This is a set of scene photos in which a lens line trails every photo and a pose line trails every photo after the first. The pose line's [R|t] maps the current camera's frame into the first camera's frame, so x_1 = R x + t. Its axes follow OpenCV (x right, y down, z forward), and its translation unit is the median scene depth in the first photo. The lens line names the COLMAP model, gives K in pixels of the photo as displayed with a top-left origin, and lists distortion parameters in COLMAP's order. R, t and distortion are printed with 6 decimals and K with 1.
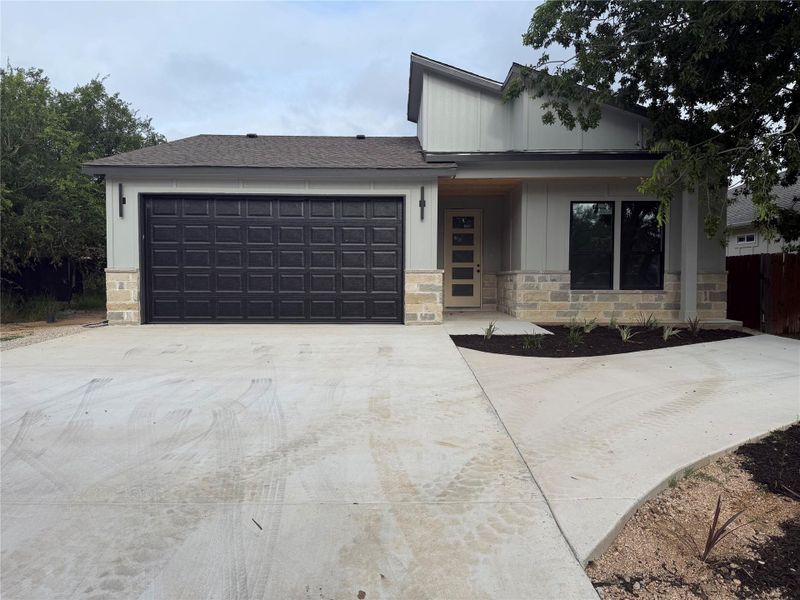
lens RADIAL K [[555.8, 0, 400.2], [0, 555.8, 301.1], [0, 0, 1]] dist [0.009119, 0.003187]
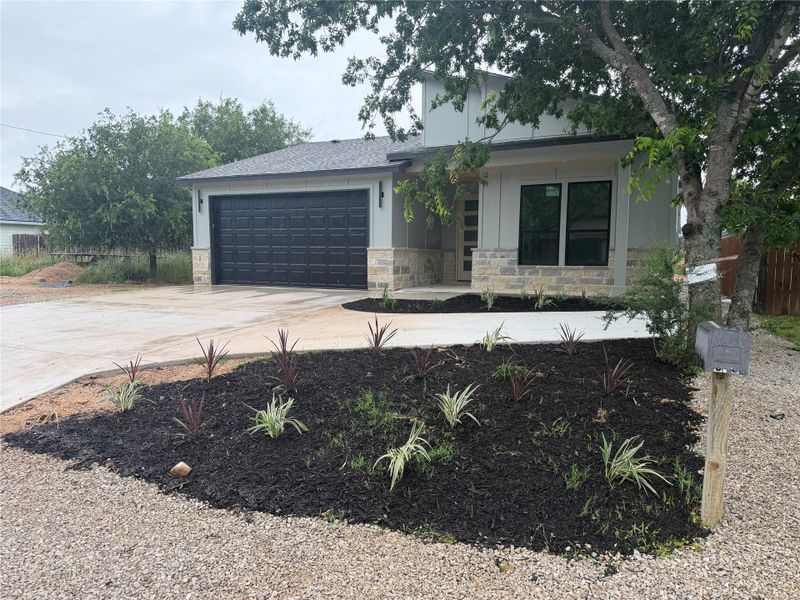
lens RADIAL K [[548.1, 0, 399.3], [0, 548.1, 301.3], [0, 0, 1]] dist [0.080756, -0.000301]
pose [[0.905030, 0.038175, -0.423630, 0.575606], [-0.021078, 0.998766, 0.044972, 0.007673], [0.424824, -0.031771, 0.904718, -0.114791]]
